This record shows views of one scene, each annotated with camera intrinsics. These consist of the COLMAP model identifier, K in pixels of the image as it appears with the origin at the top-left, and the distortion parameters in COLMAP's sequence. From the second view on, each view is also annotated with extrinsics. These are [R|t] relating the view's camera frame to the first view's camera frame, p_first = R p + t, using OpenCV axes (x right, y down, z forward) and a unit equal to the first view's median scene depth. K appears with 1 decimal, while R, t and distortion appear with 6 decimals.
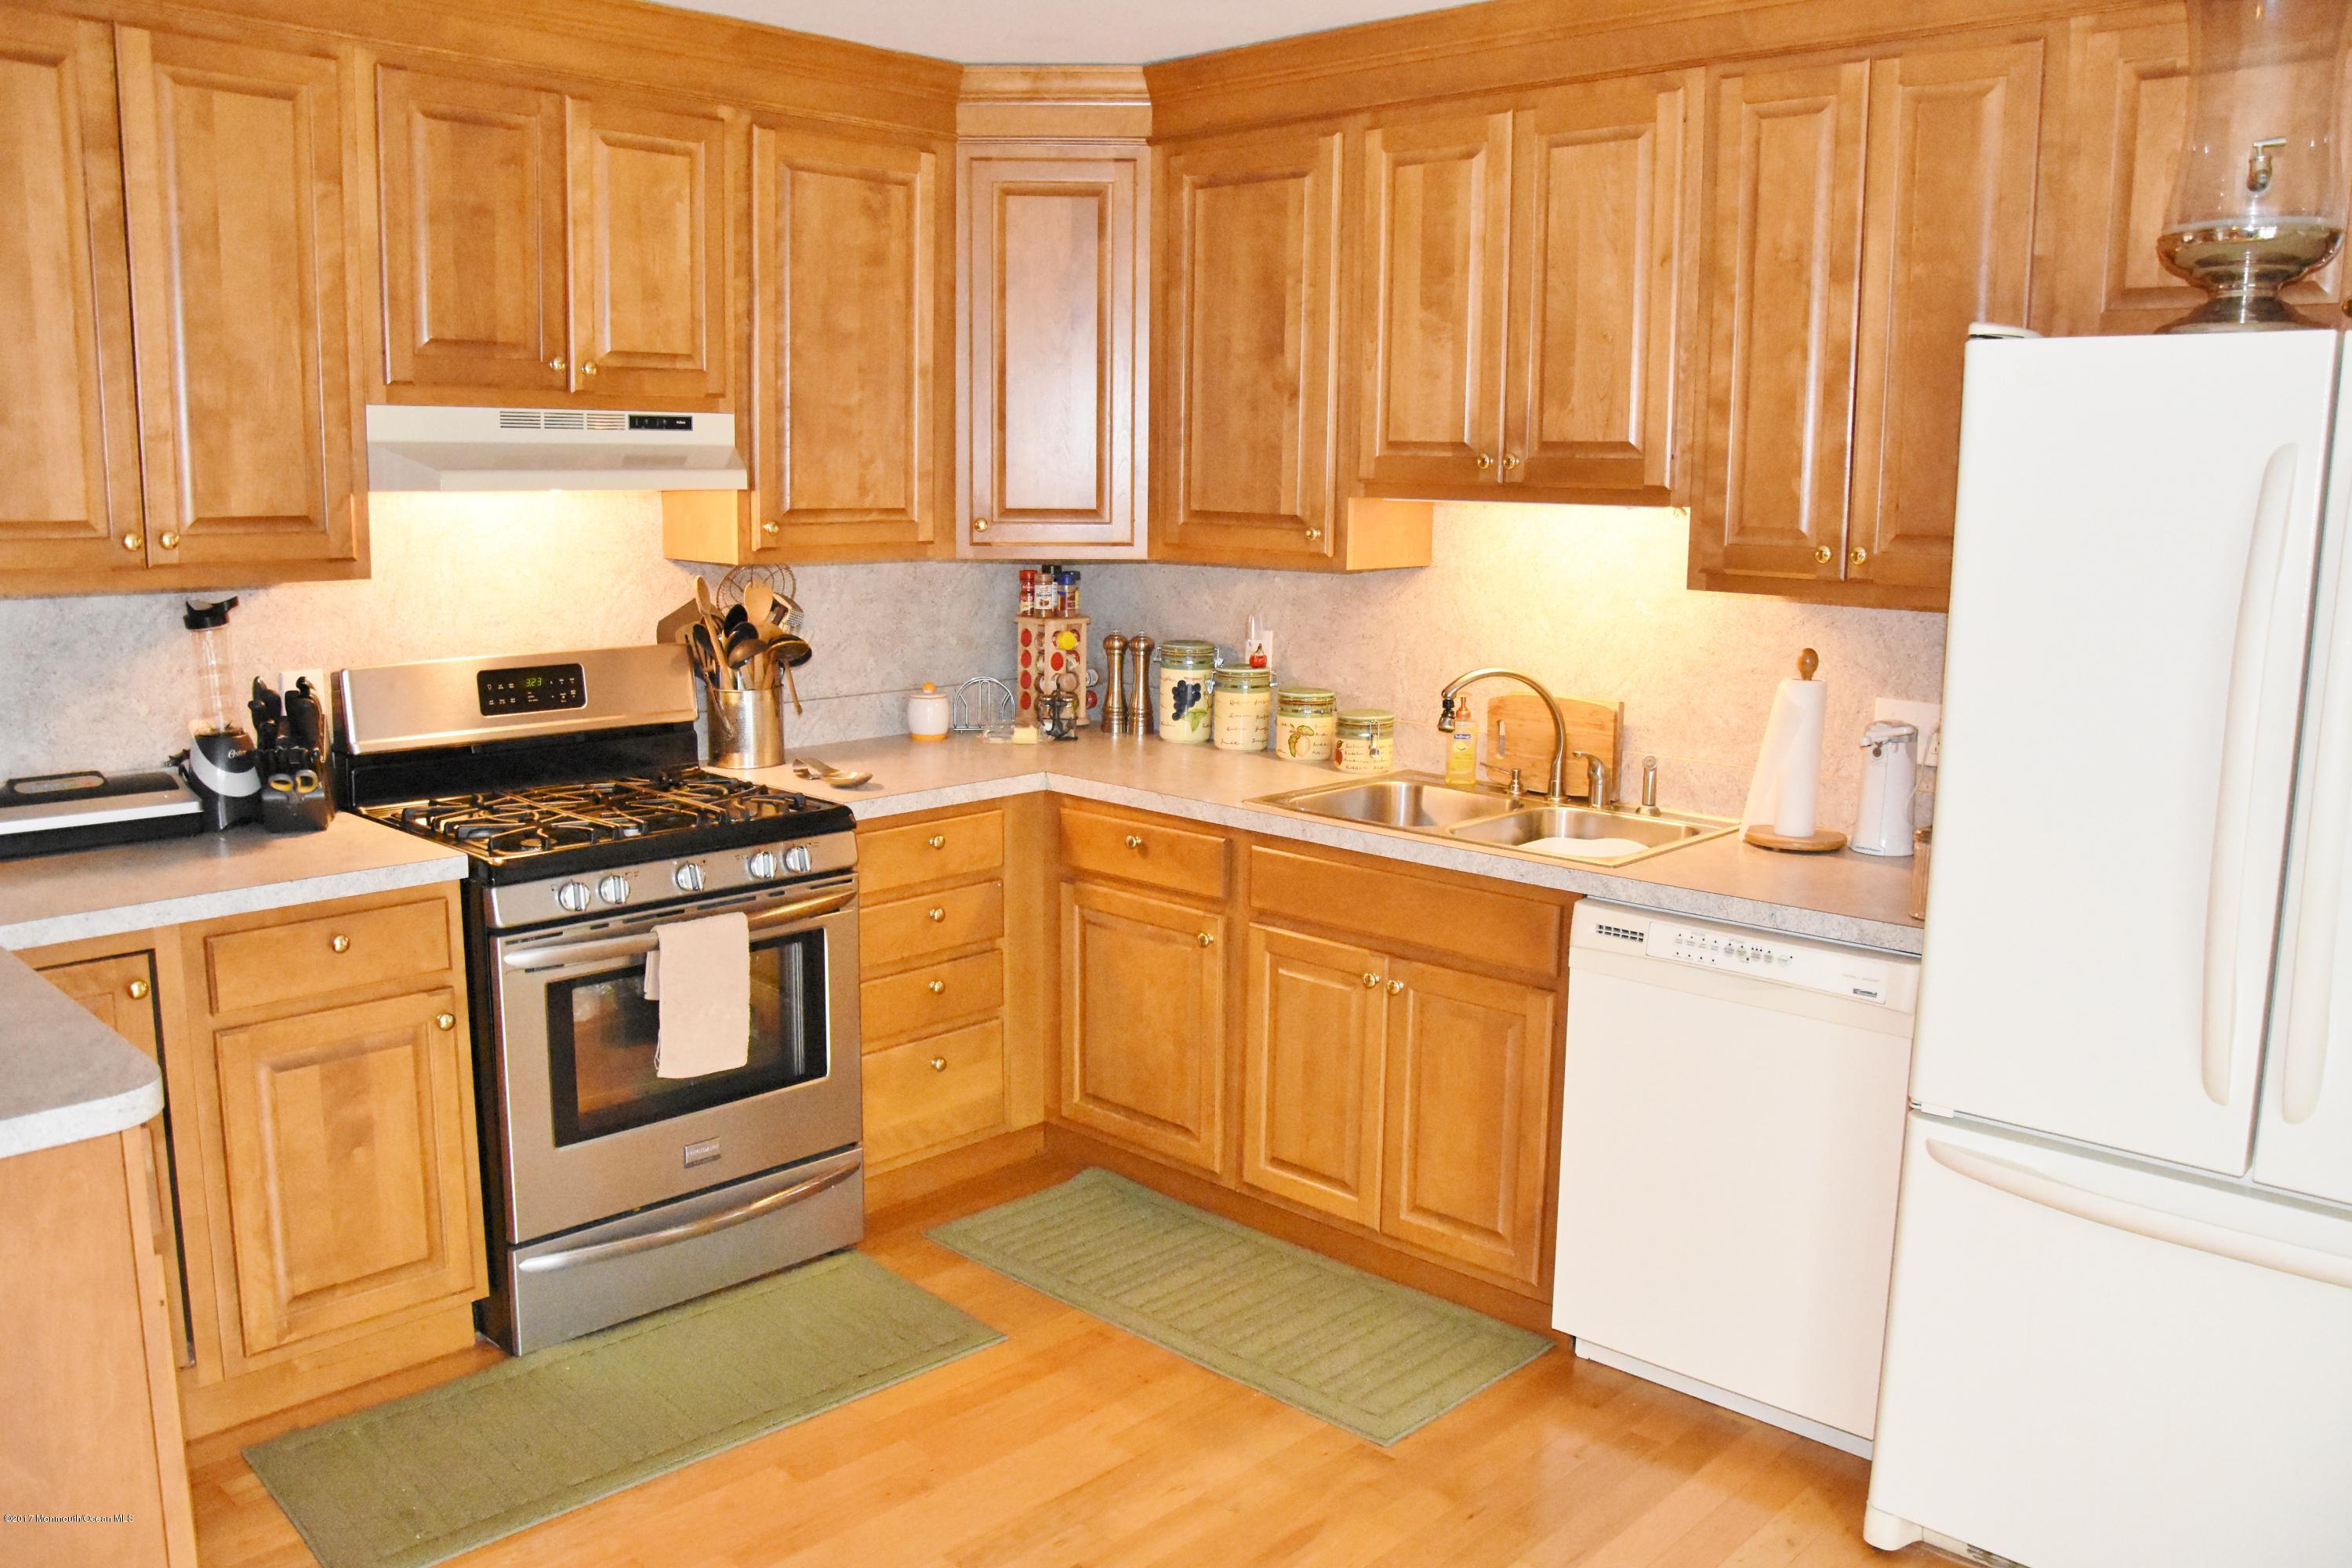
lens RADIAL K [[1852.2, 0, 1176.0], [0, 1852.2, 770.4], [0, 0, 1]] dist [-0.145843, 0.100297]
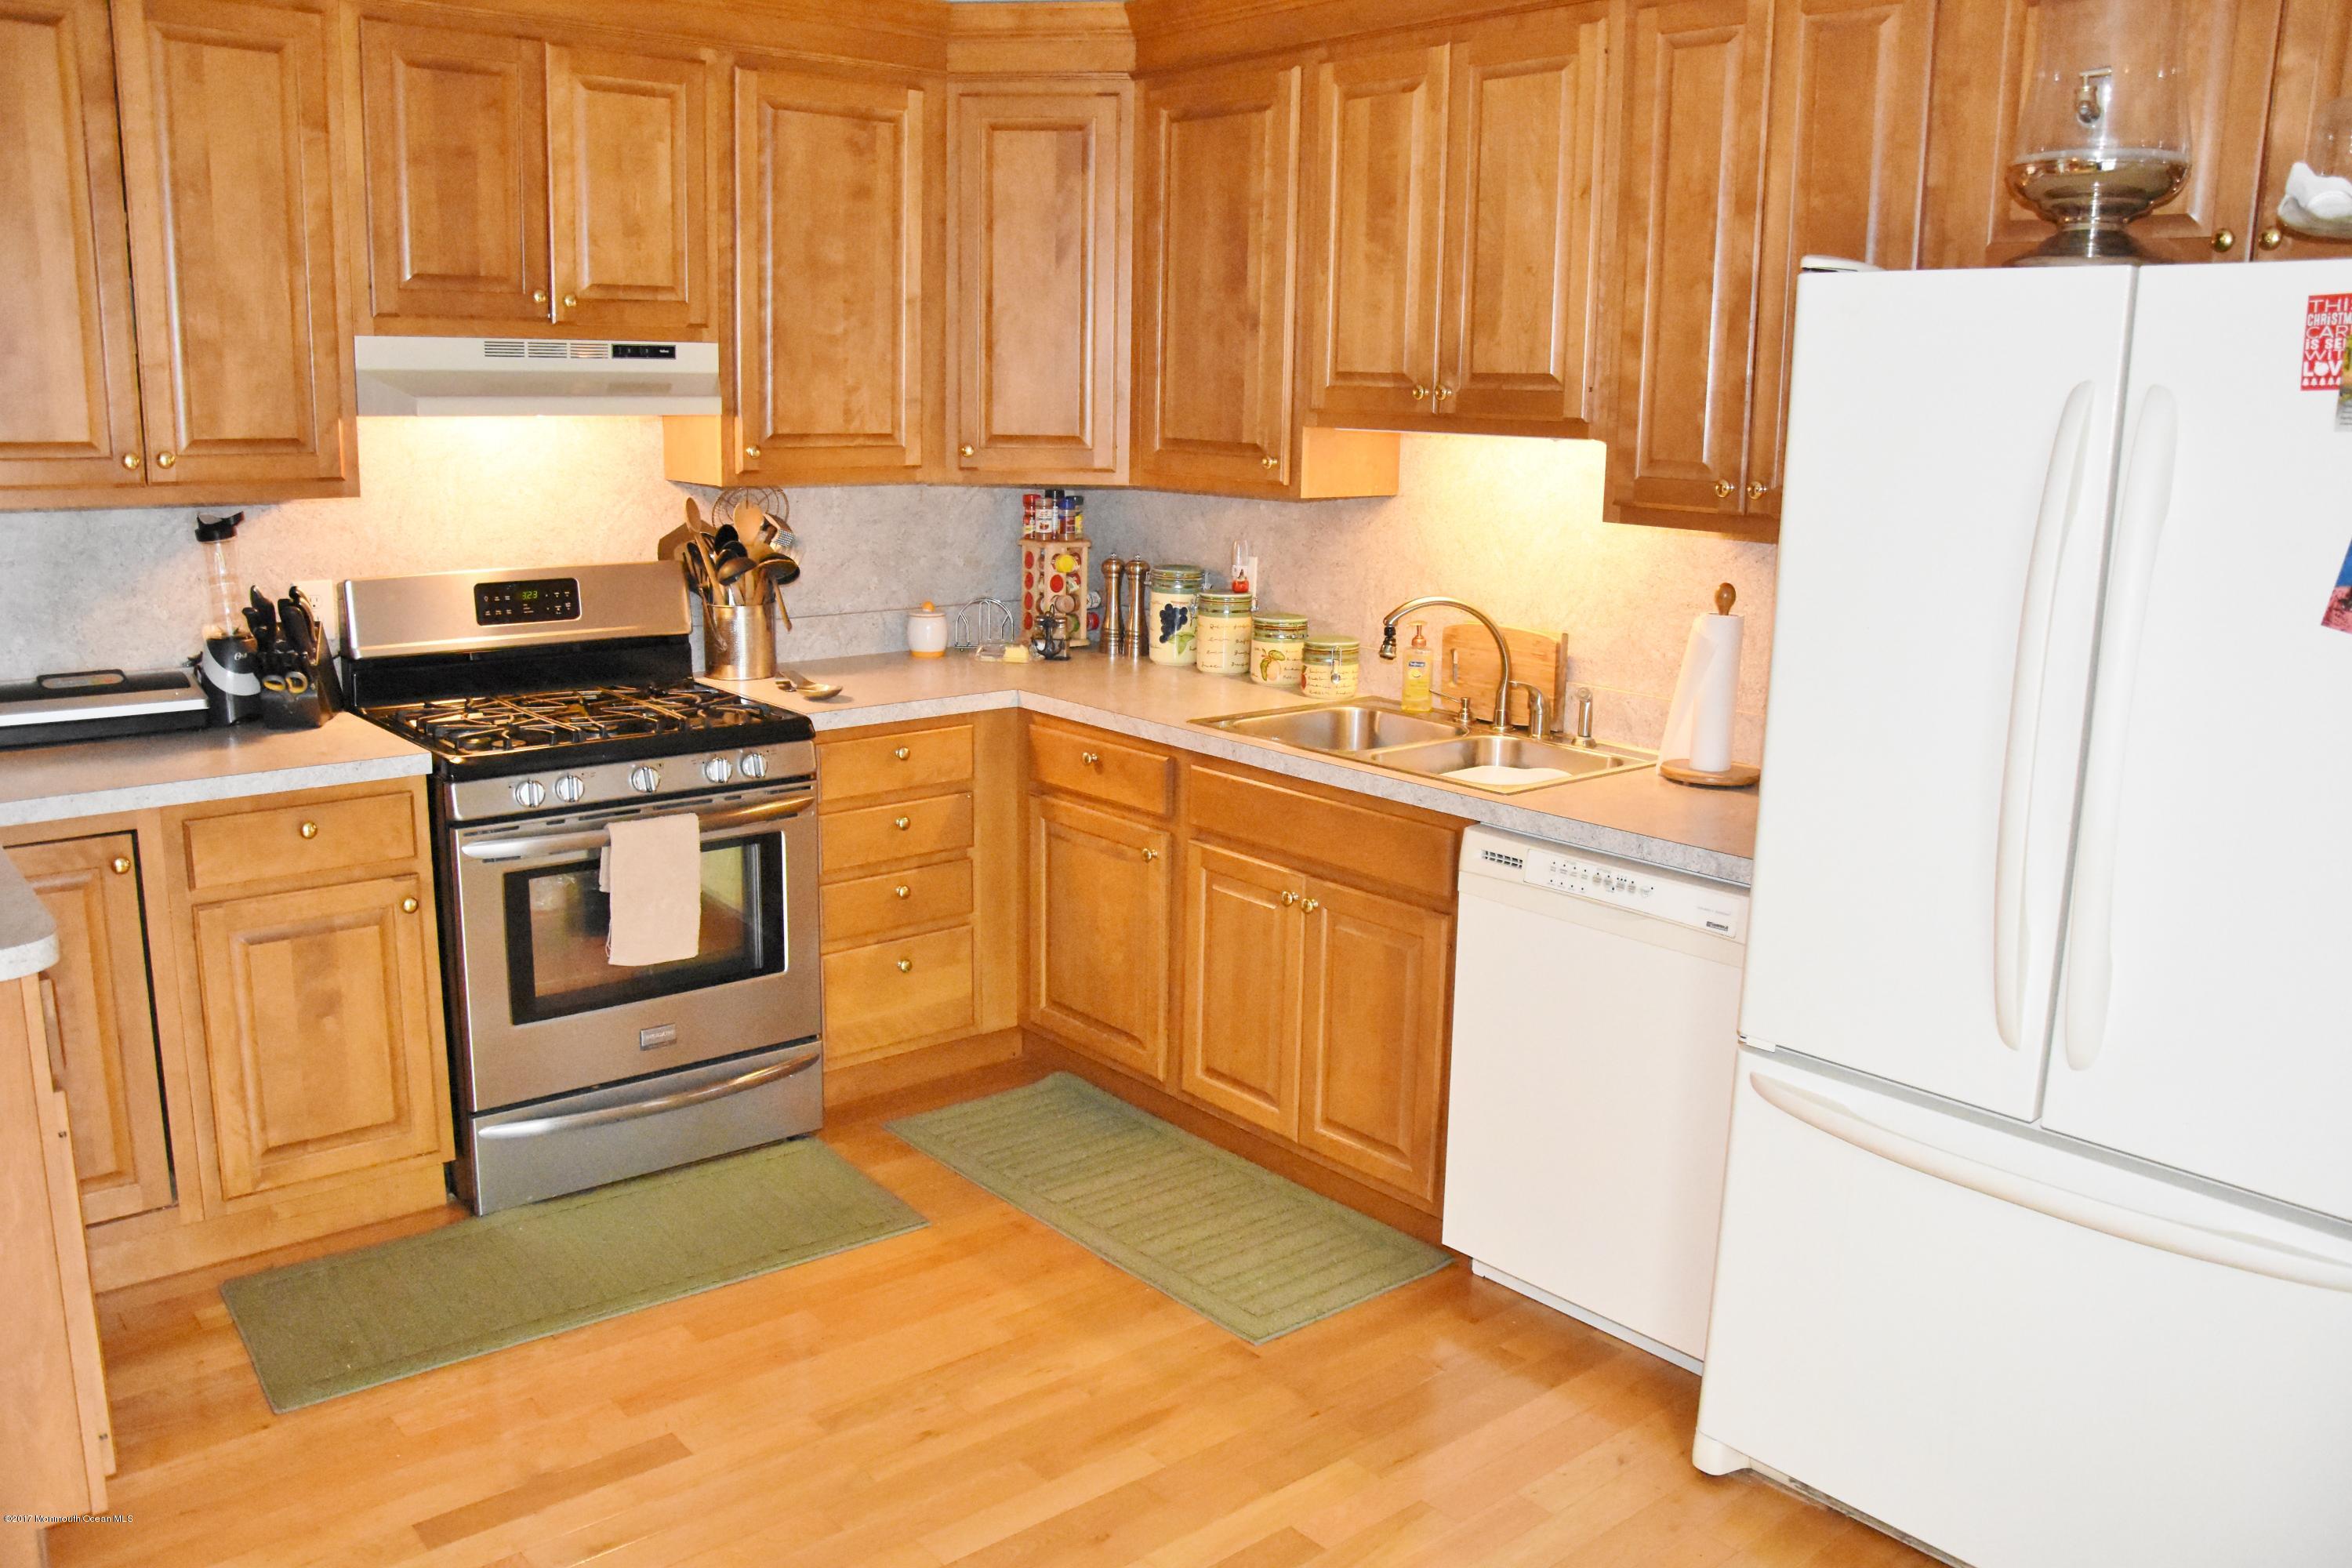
lens RADIAL K [[1852.2, 0, 1173.4], [0, 1852.2, 767.2], [0, 0, 1]] dist [-0.145843, 0.100297]
pose [[0.994279, 0.028030, -0.103071, 0.150146], [-0.024082, 0.998935, 0.039354, 0.001750], [0.104064, -0.036647, 0.993895, -0.028998]]
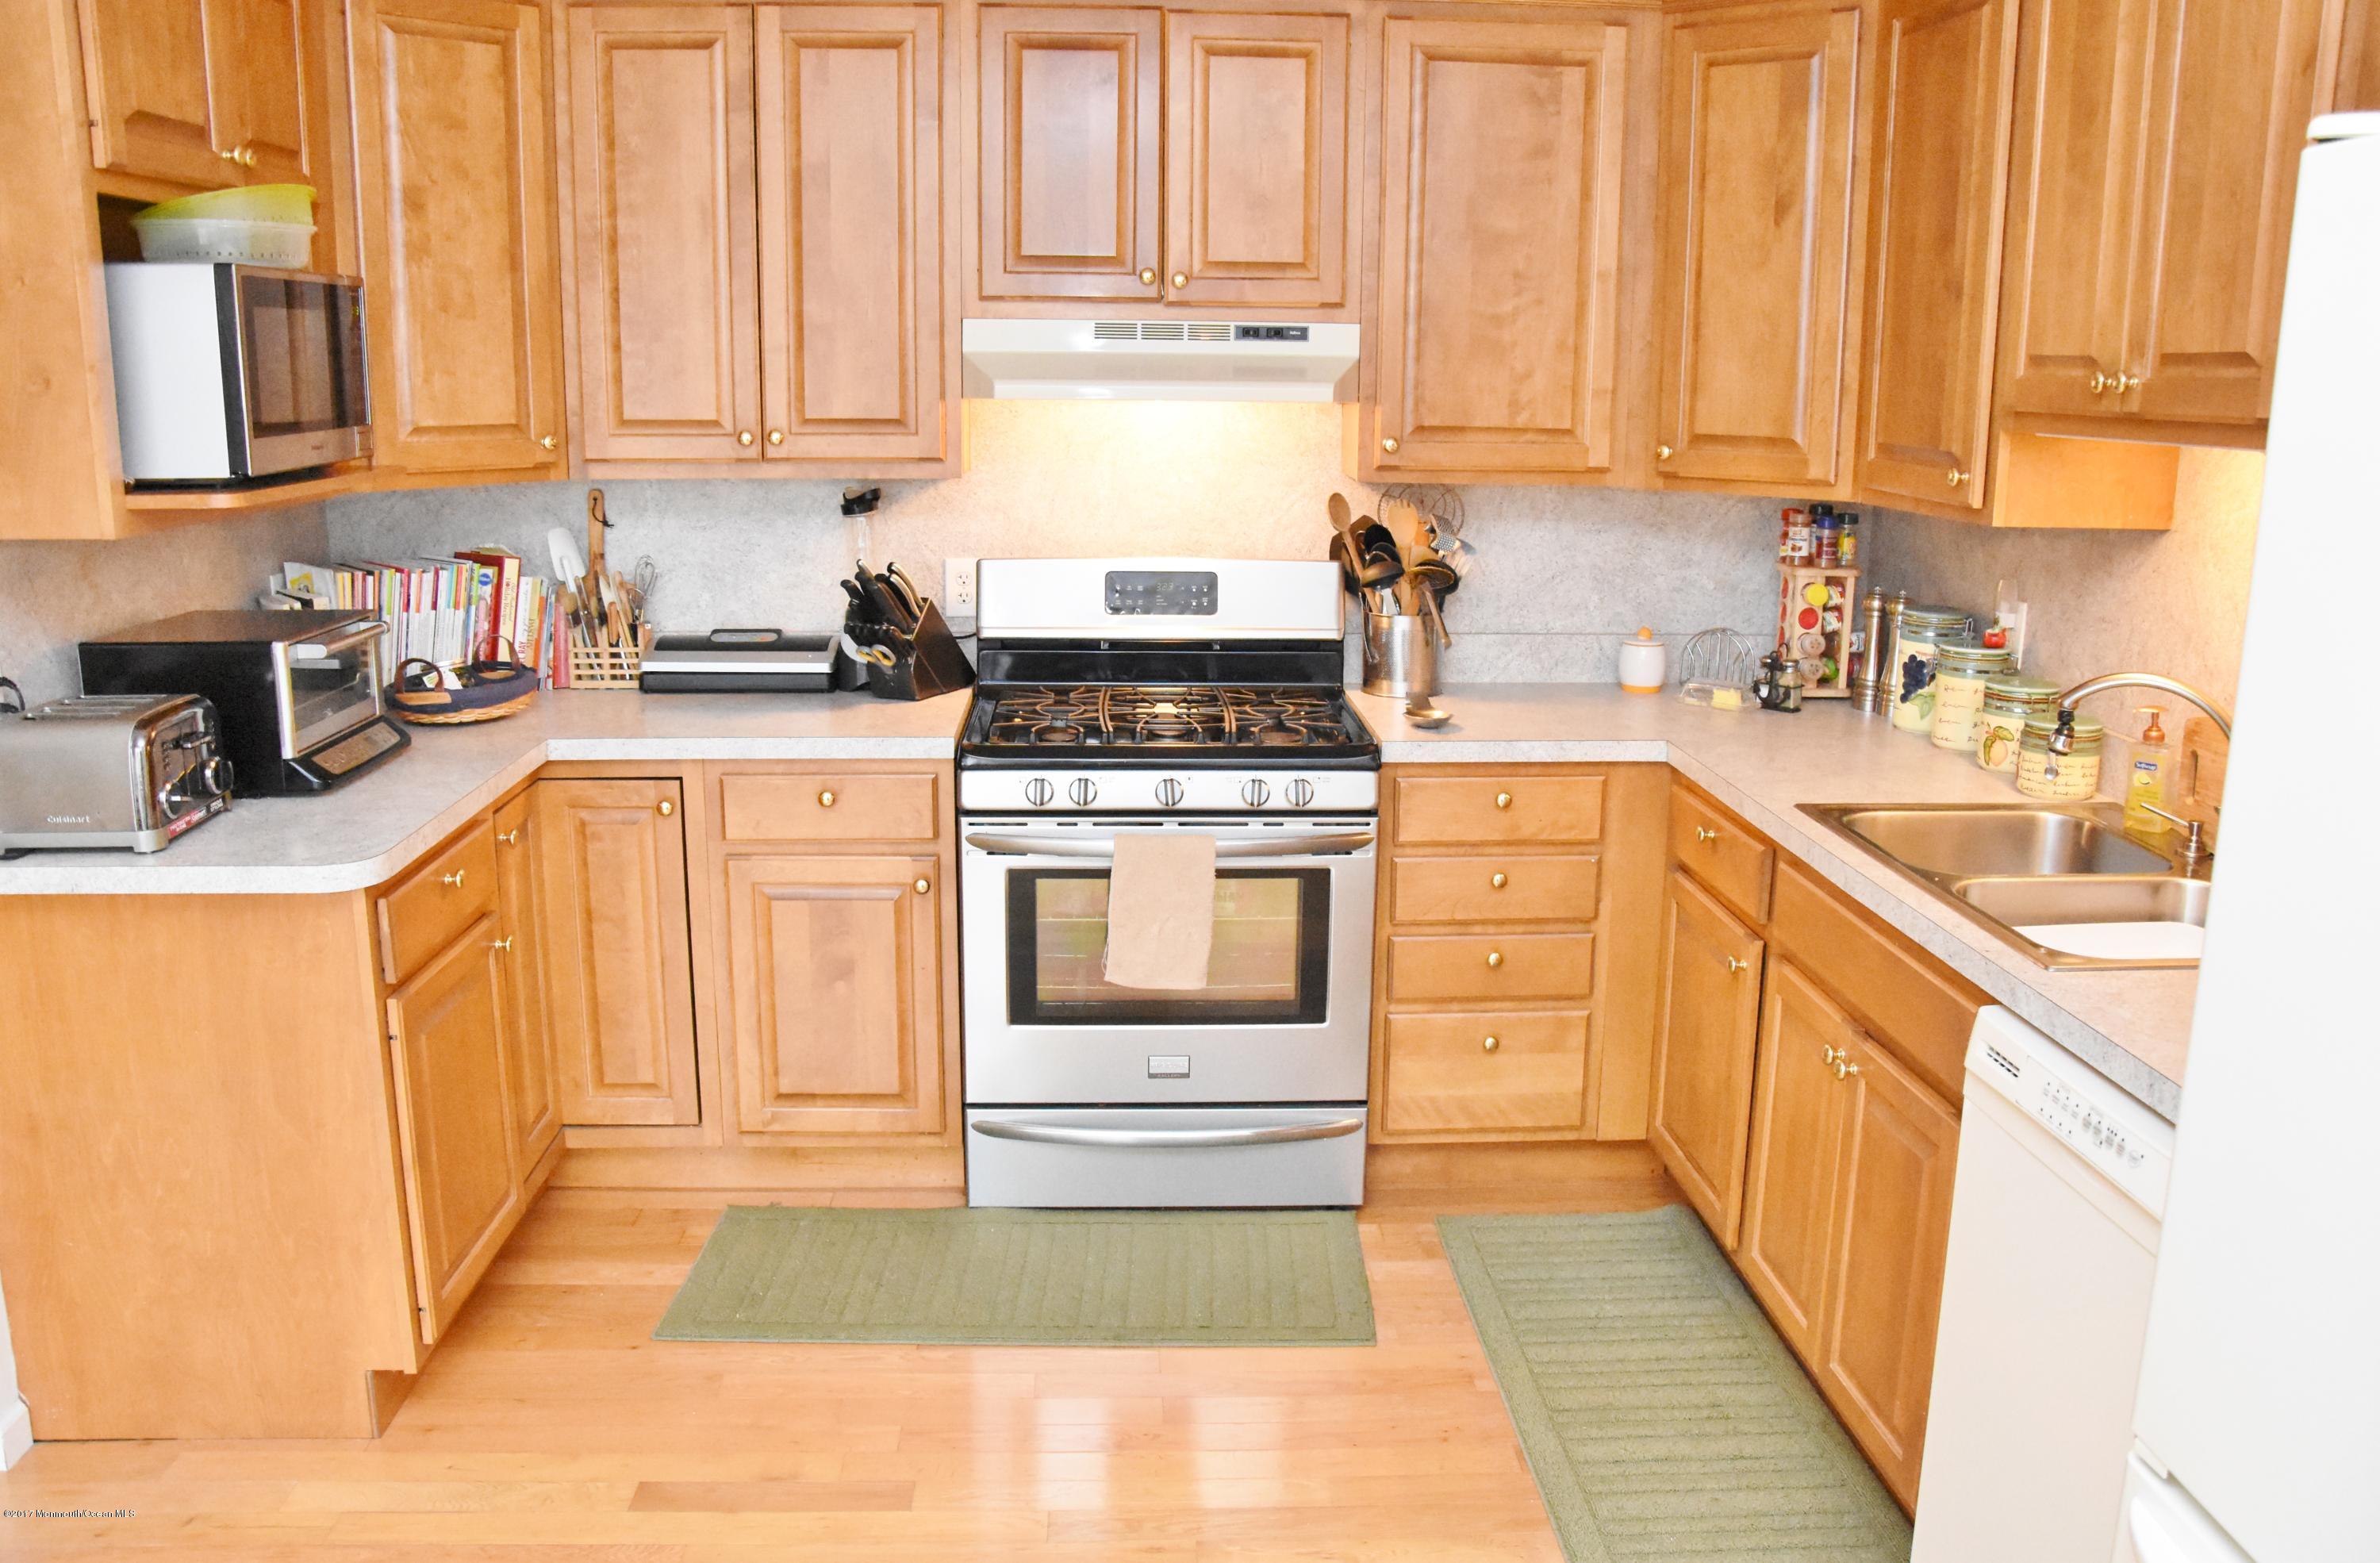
lens RADIAL K [[1874.3, 0, 1198.6], [0, 1874.3, 771.9], [0, 0, 1]] dist [-0.145843, 0.100297]
pose [[0.726074, 0.140444, -0.673121, 0.428044], [-0.113394, 0.989972, 0.084240, -0.039619], [0.678202, 0.015164, 0.734719, 0.260593]]
